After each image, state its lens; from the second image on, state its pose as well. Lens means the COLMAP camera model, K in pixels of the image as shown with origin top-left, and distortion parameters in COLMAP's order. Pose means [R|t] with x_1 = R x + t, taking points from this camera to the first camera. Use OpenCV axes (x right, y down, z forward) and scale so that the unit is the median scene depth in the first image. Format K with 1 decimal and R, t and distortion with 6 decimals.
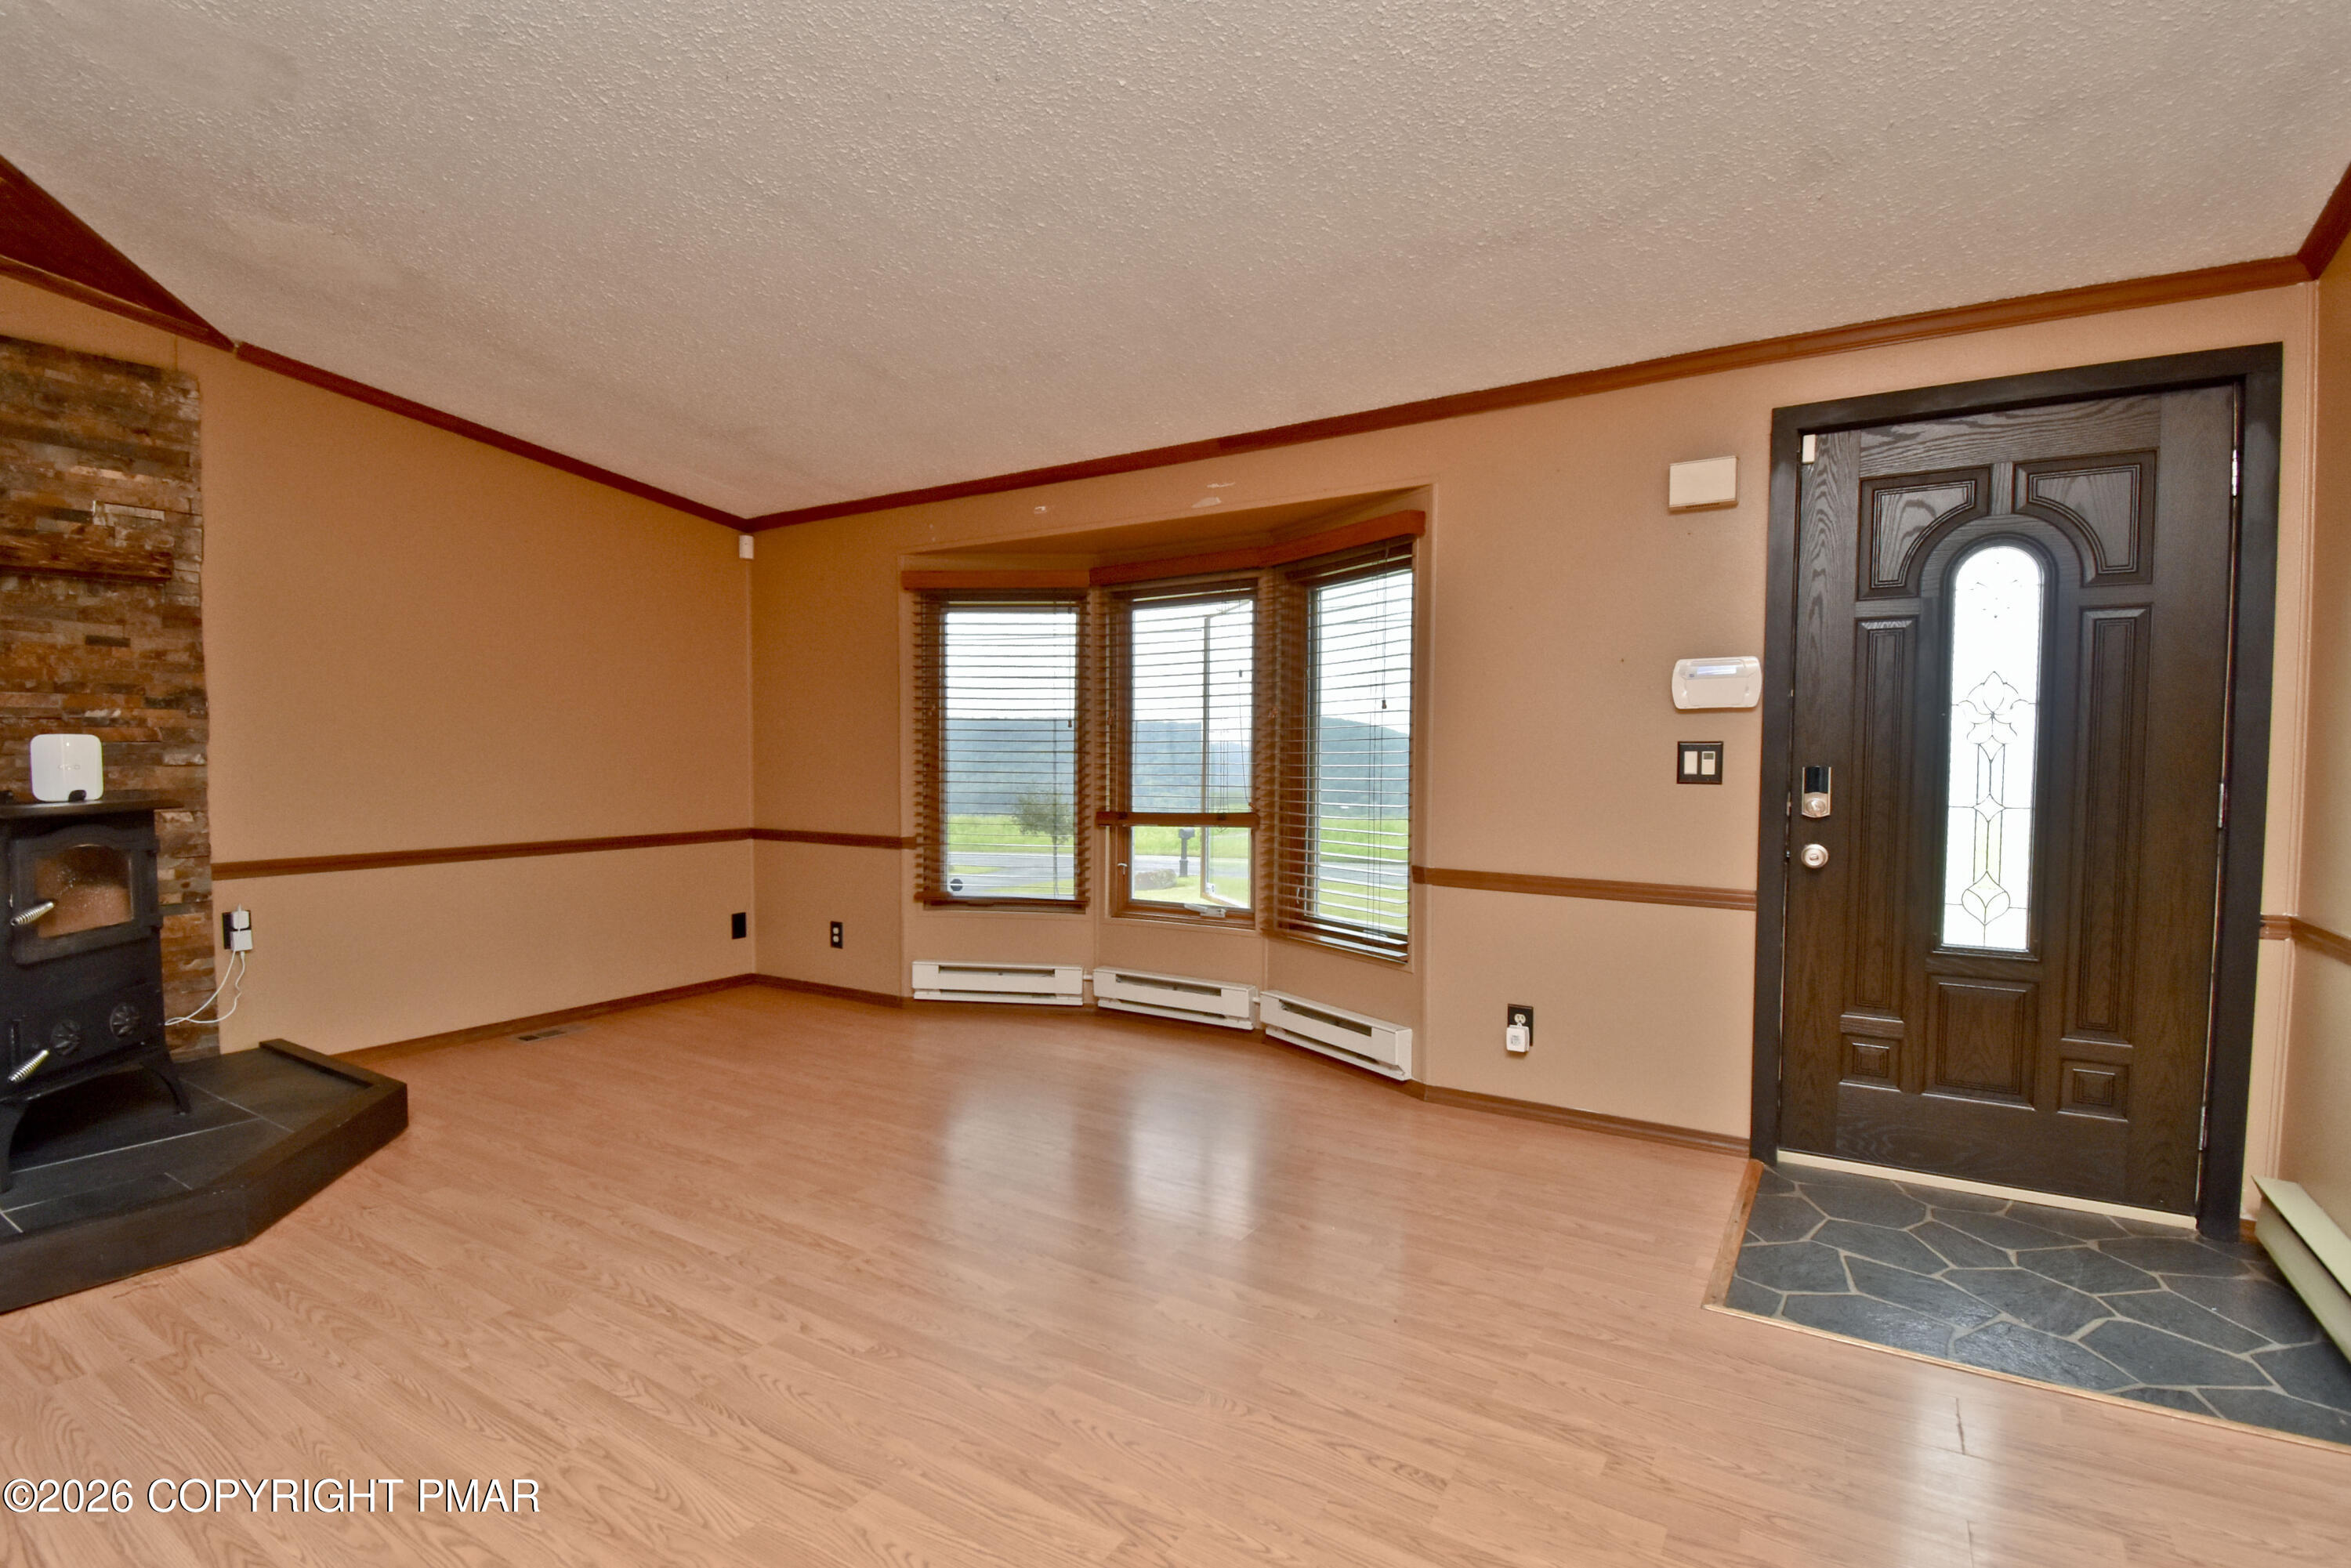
lens RADIAL K [[1093.5, 0, 1172.1], [0, 1093.5, 793.5], [0, 0, 1]] dist [0.019468, -0.026595]
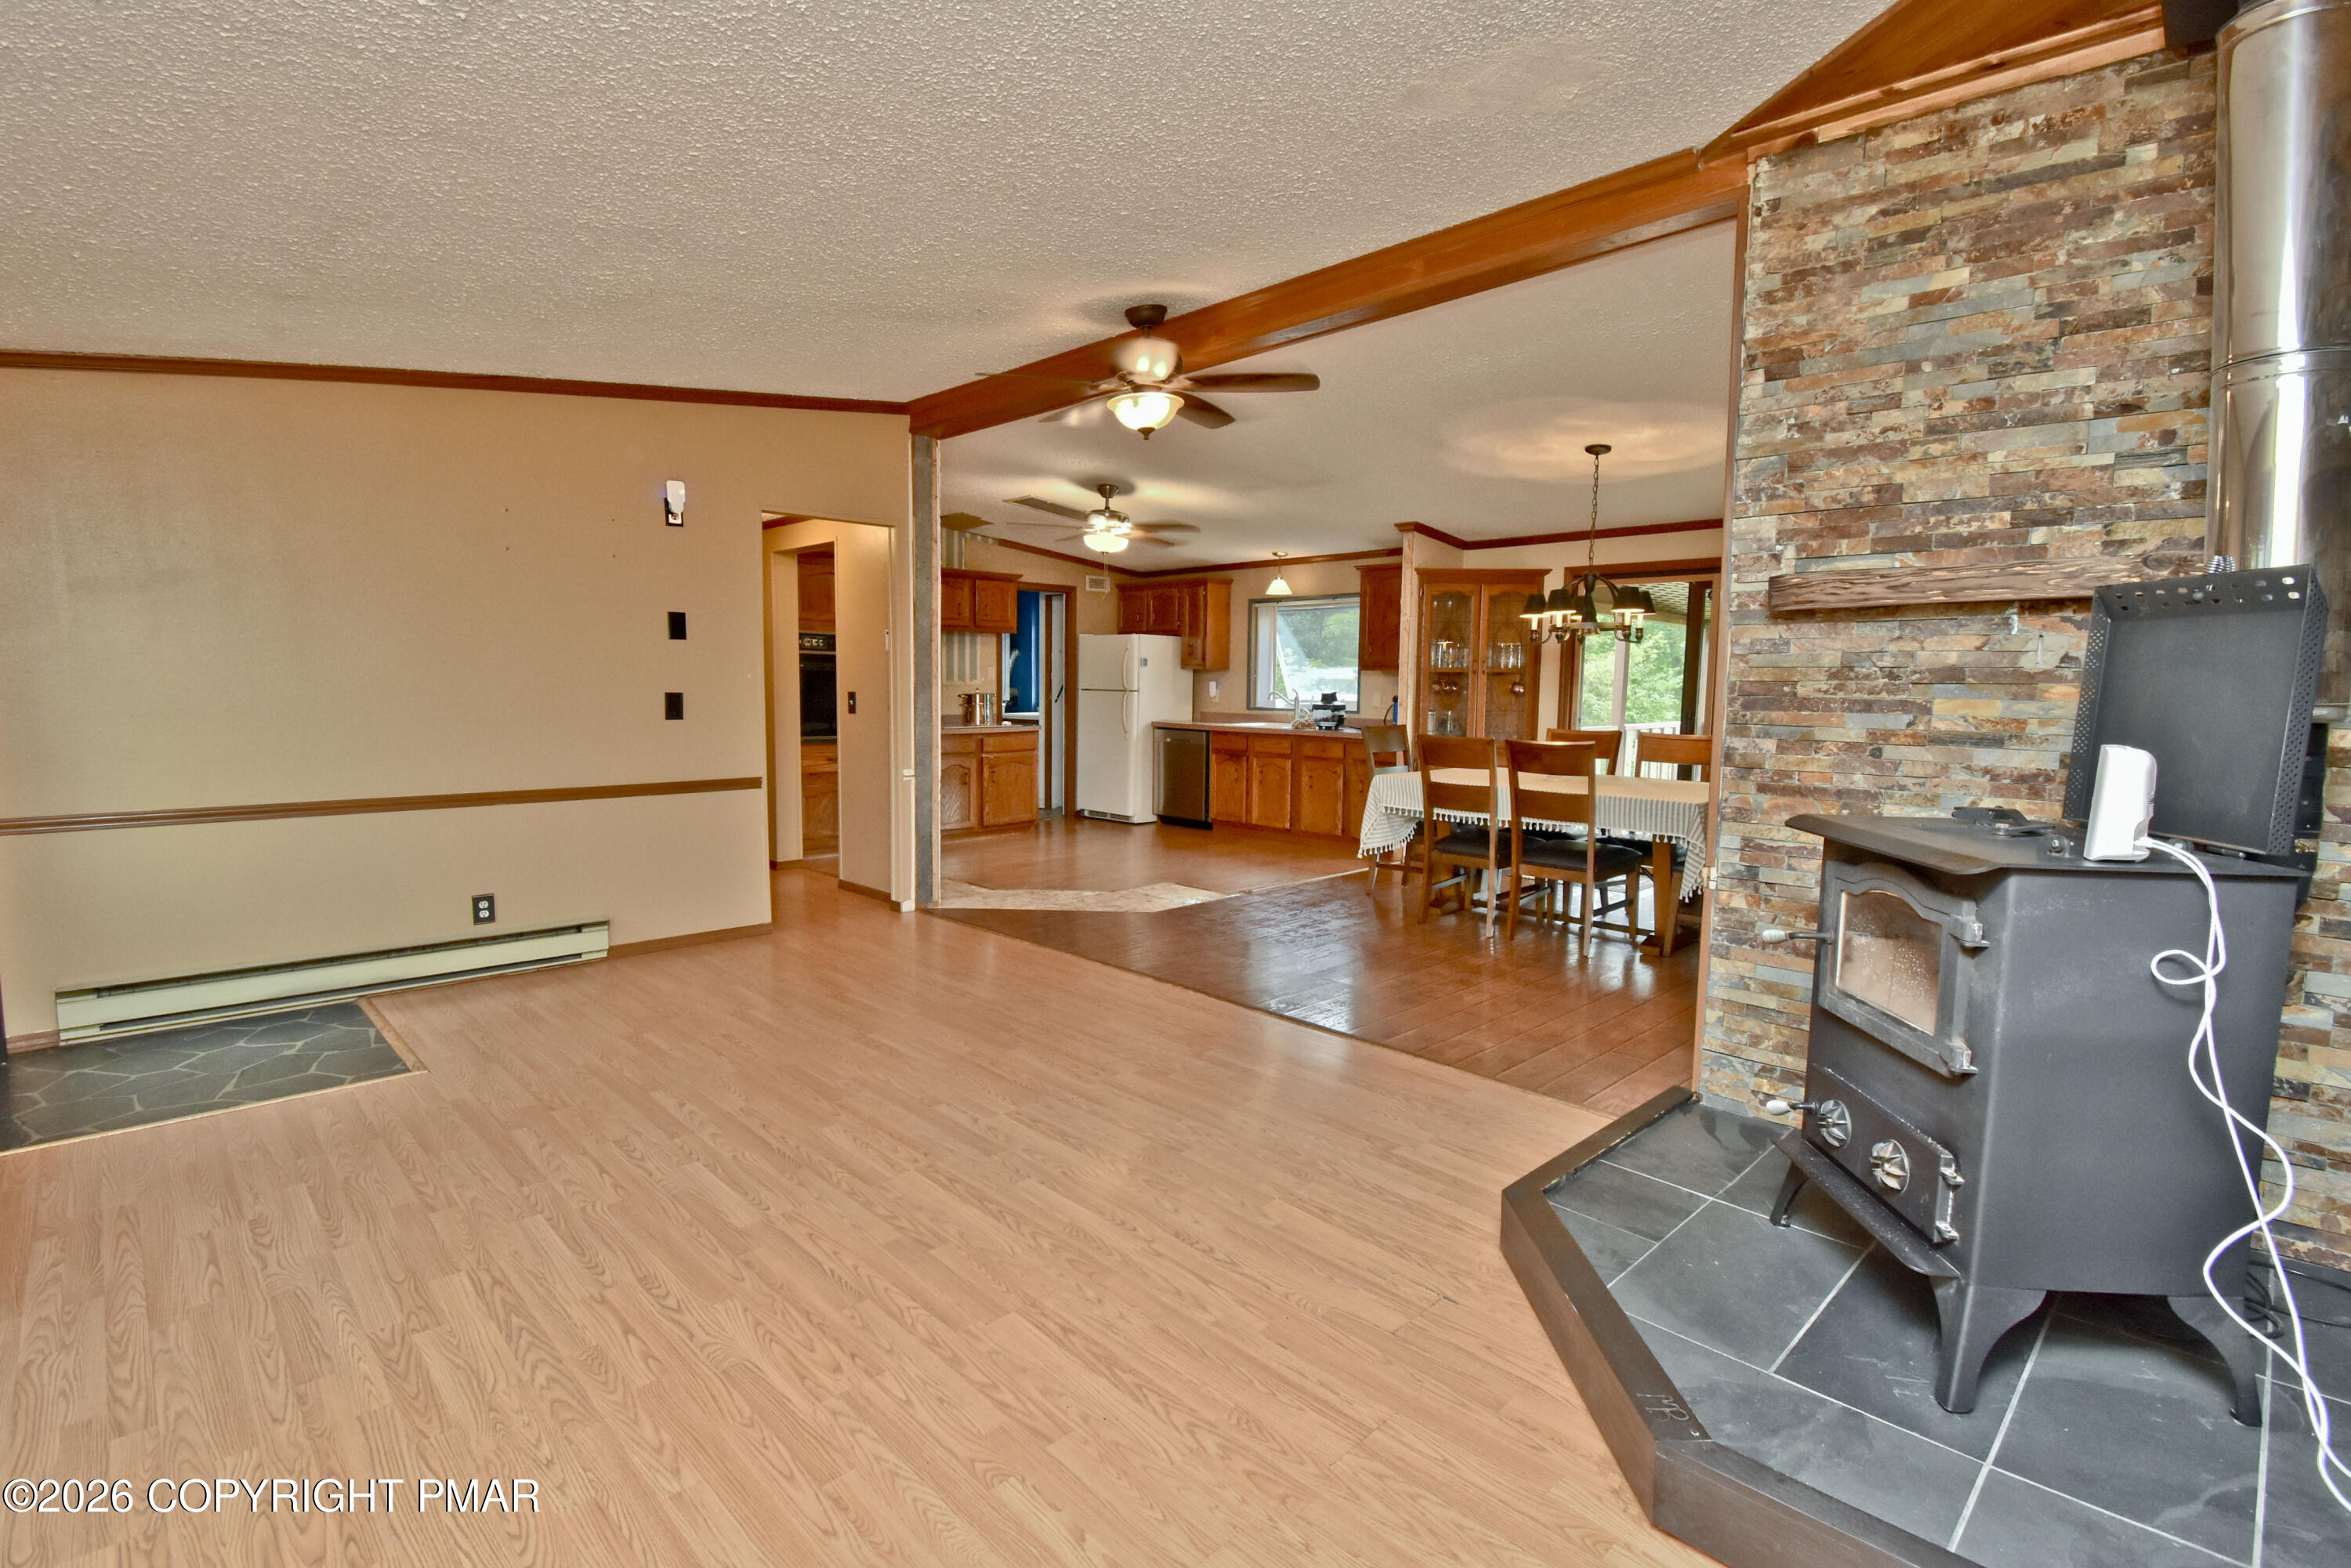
lens RADIAL K [[1059.5, 0, 1149.1], [0, 1059.5, 796.8], [0, 0, 1]] dist [0.042691, -0.036806]
pose [[-0.970909, -0.040076, 0.236070, -0.518753], [-0.006411, 0.989892, 0.141681, -0.082327], [-0.239362, 0.136046, -0.961352, 1.330666]]
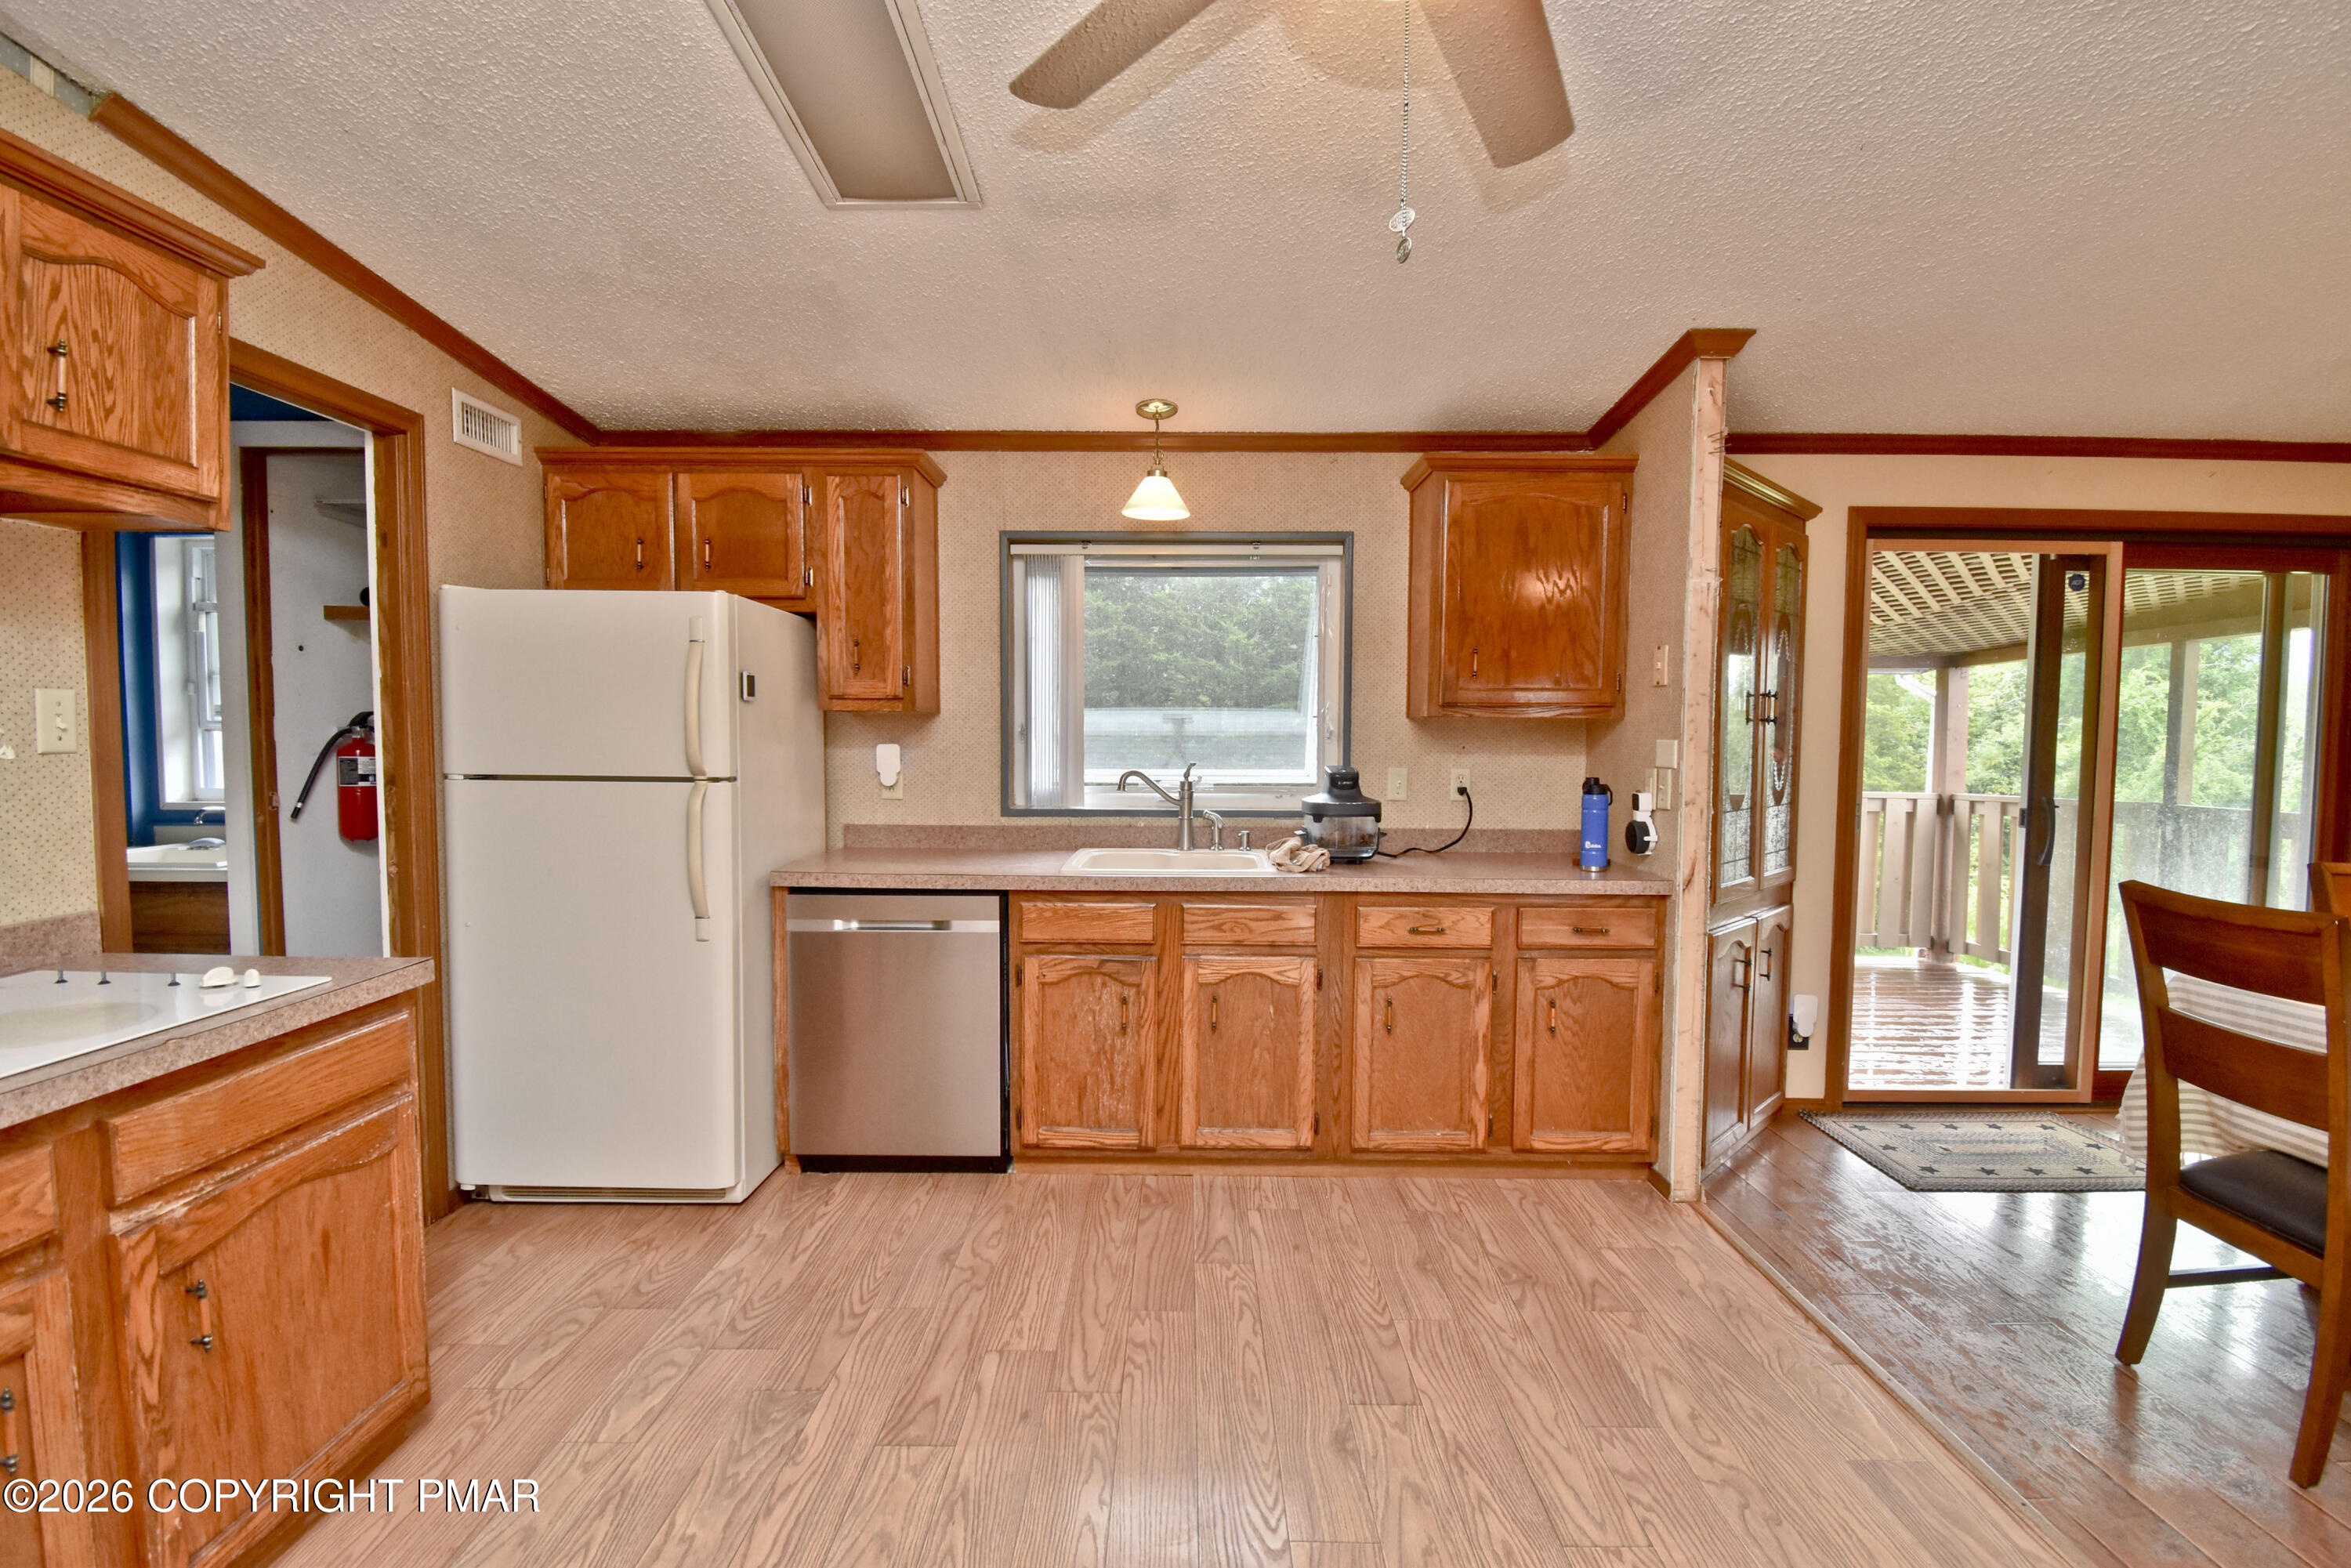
lens RADIAL K [[1050.3, 0, 1173.8], [0, 1050.3, 794.6], [0, 0, 1]] dist [0.019425, -0.023486]
pose [[-0.848876, 0.021968, -0.528135, 0.261013], [-0.024951, 0.996357, 0.081549, -0.032135], [0.528002, 0.082402, -0.845236, -0.332367]]
